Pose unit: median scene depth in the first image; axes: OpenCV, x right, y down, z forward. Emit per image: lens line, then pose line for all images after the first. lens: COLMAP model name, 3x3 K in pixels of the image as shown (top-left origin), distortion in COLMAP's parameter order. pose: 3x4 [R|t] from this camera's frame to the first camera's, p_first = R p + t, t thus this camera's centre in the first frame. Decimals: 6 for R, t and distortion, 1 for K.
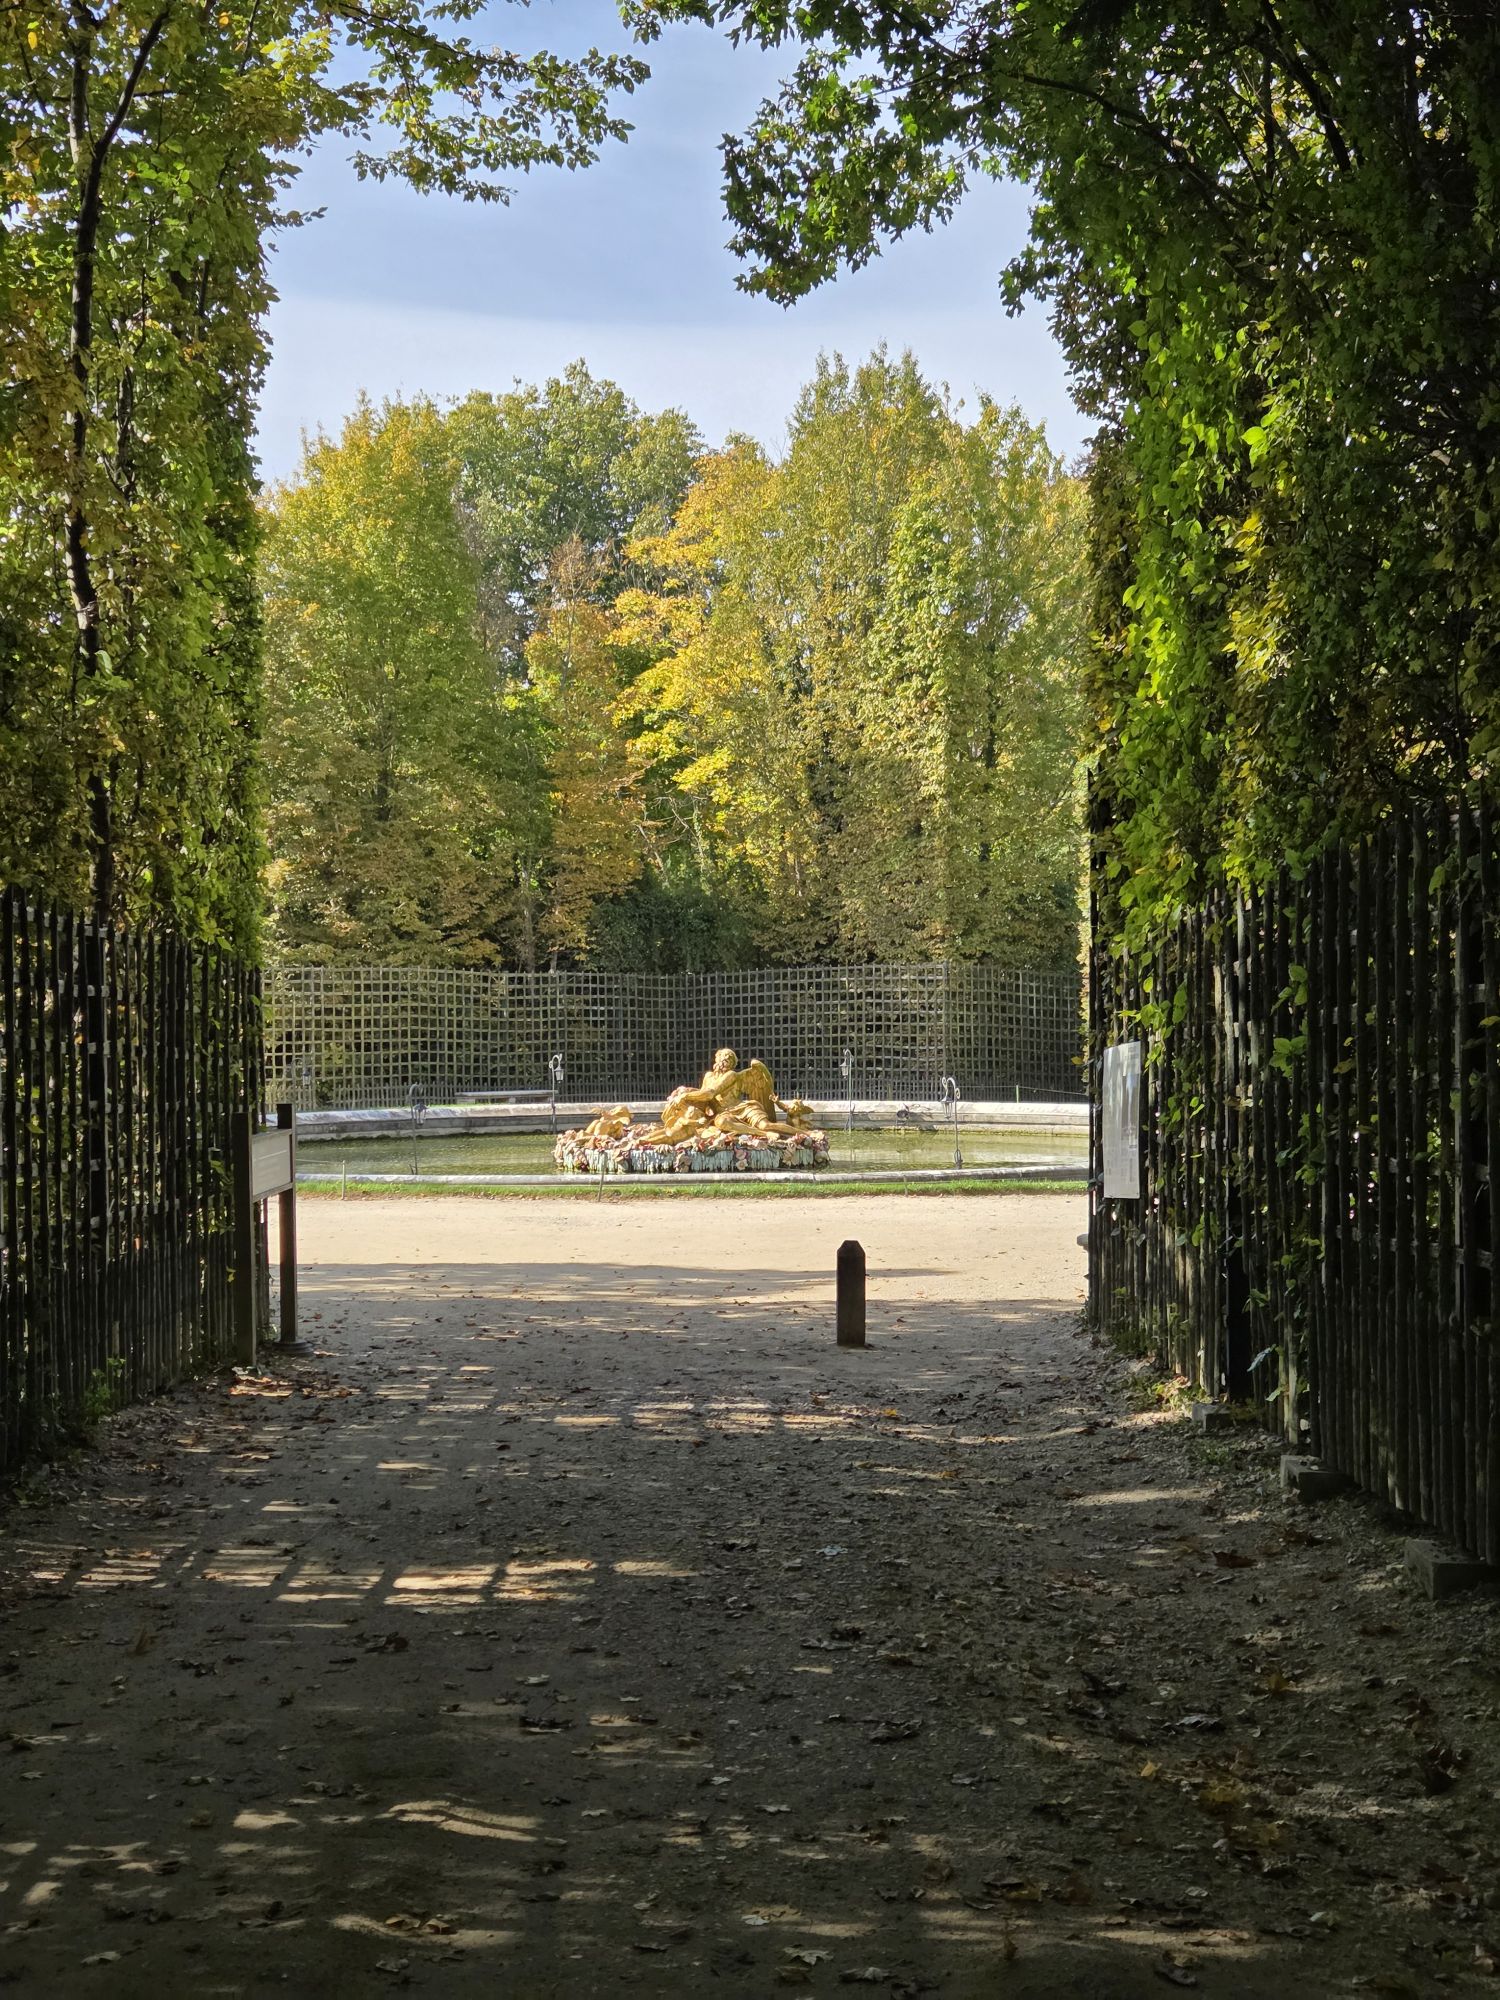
lens RADIAL K [[2661.5, 0, 749.8], [0, 2661.5, 1000.6], [0, 0, 1]] dist [0.085740, 0.000000]
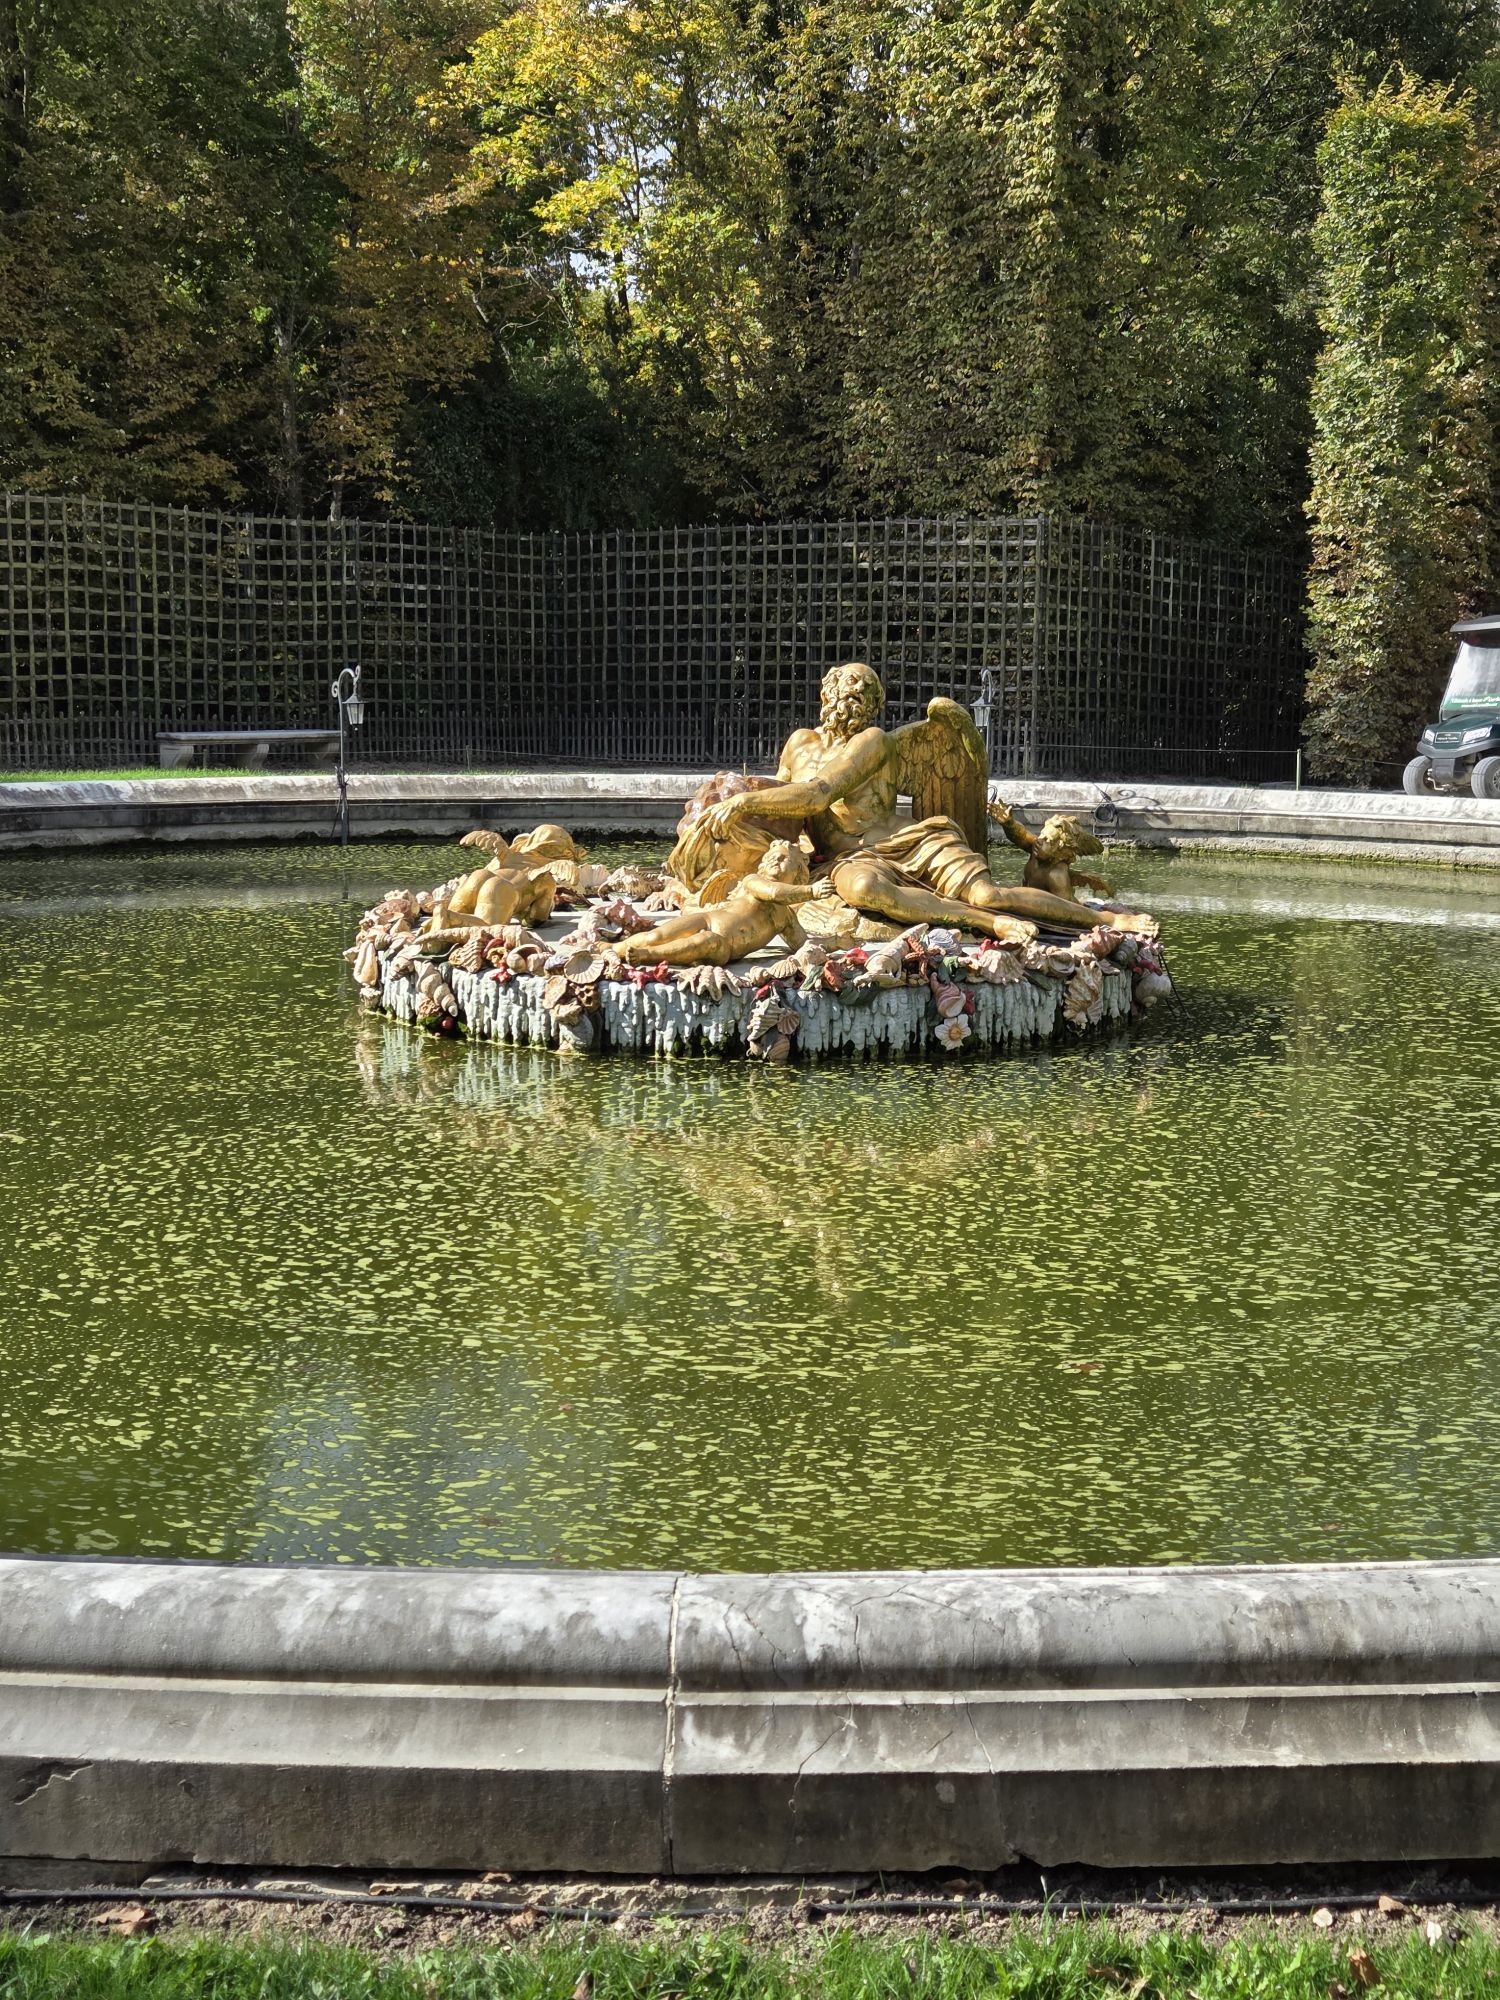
lens RADIAL K [[2661.5, 0, 755.8], [0, 2661.5, 997.1], [0, 0, 1]] dist [0.085740, 0.000000]
pose [[0.996331, 0.009409, 0.085063, -0.033444], [-0.021320, 0.989890, 0.140224, 0.008458], [-0.082884, -0.141523, 0.986459, 0.432032]]
